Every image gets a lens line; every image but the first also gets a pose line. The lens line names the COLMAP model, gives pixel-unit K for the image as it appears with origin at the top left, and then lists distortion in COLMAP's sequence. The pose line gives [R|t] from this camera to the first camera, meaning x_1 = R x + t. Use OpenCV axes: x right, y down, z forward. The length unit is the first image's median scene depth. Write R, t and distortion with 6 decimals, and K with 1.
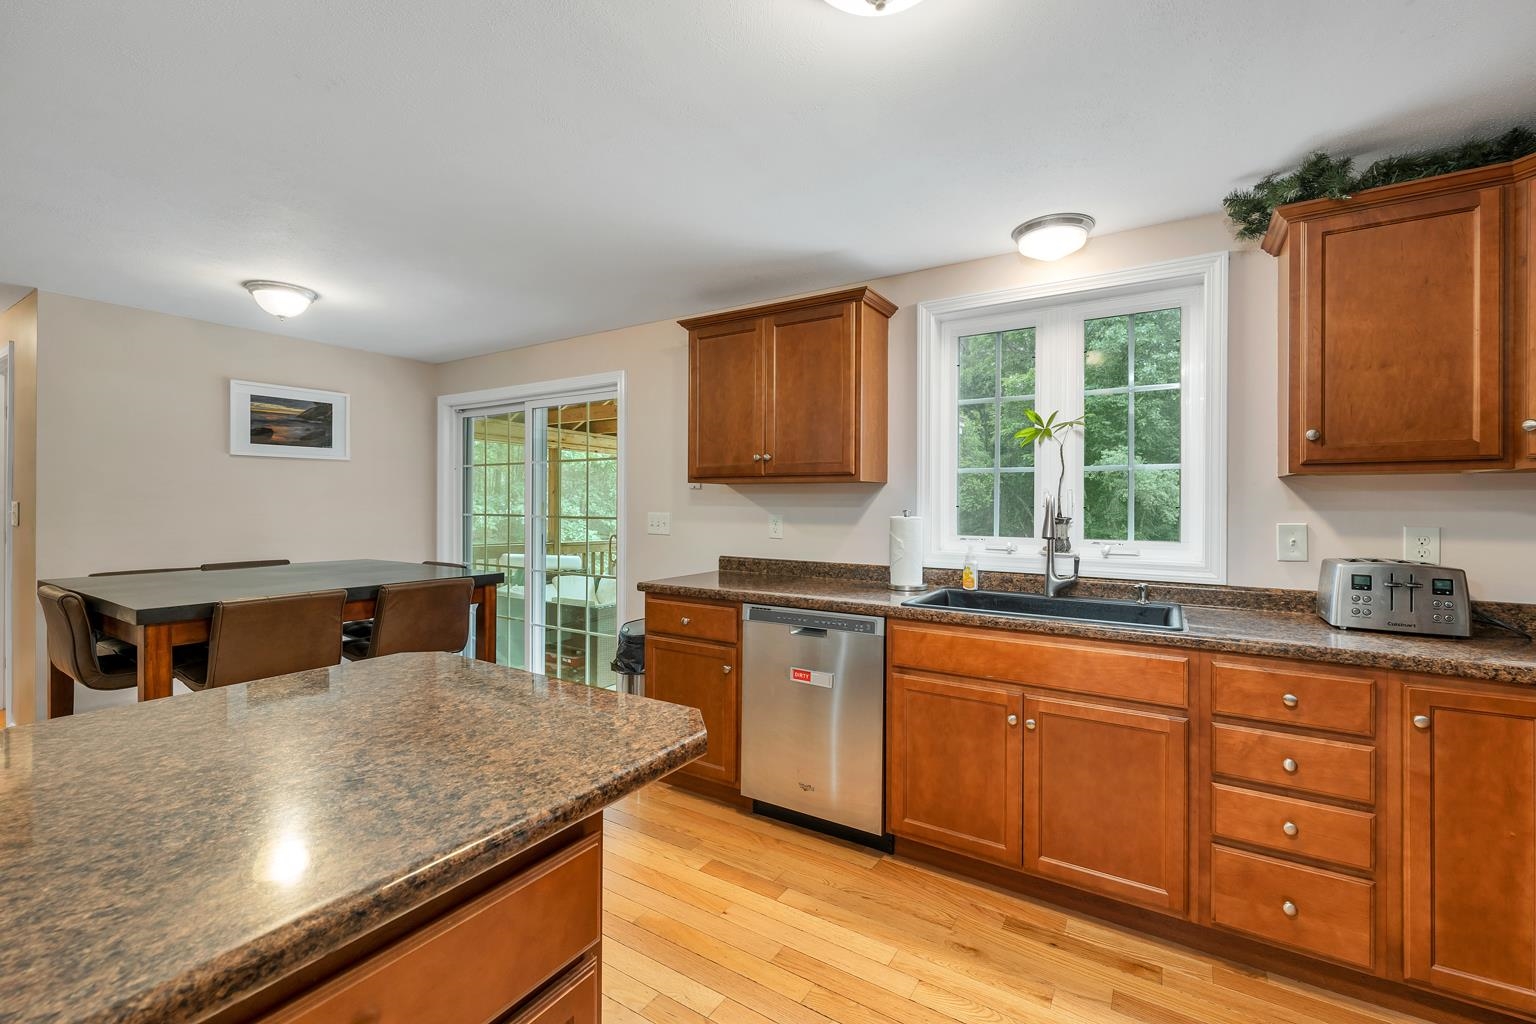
lens RADIAL K [[652.1, 0, 770.5], [0, 652.1, 503.5], [0, 0, 1]] dist [0.000624, 0.000302]
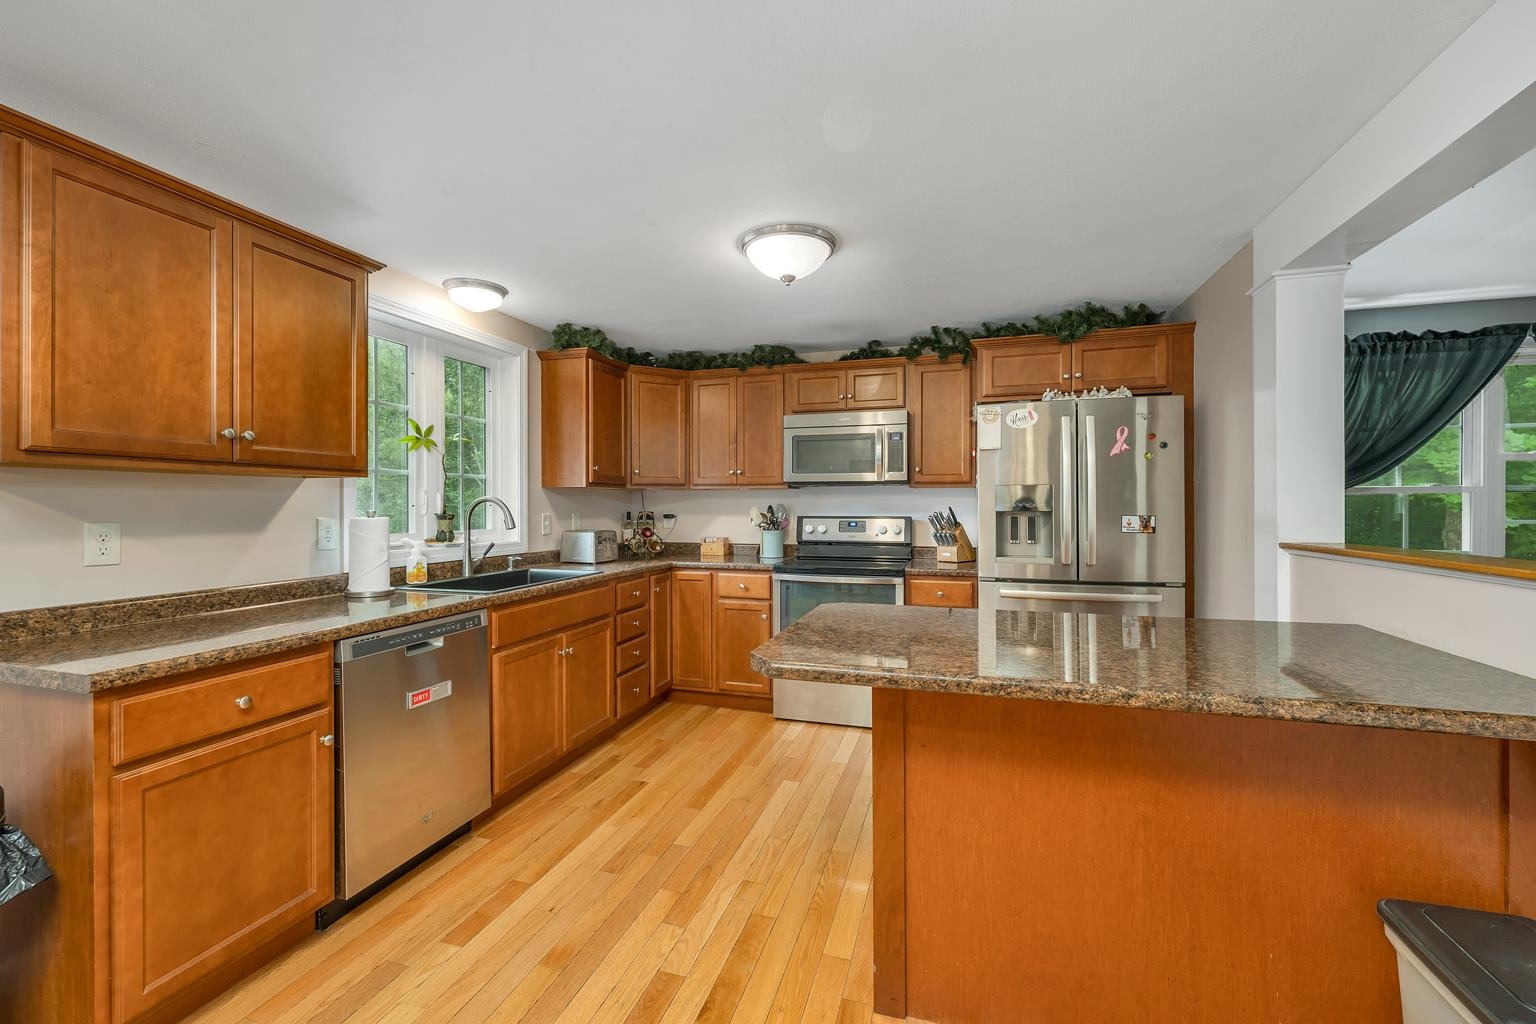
lens RADIAL K [[633.0, 0, 766.1], [0, 633.0, 504.6], [0, 0, 1]] dist [0.000932, 0.000160]
pose [[-0.262536, -0.003552, 0.964916, -0.765809], [0.001400, 0.999991, 0.004062, -0.001674], [-0.964921, 0.002418, -0.262529, 0.650644]]
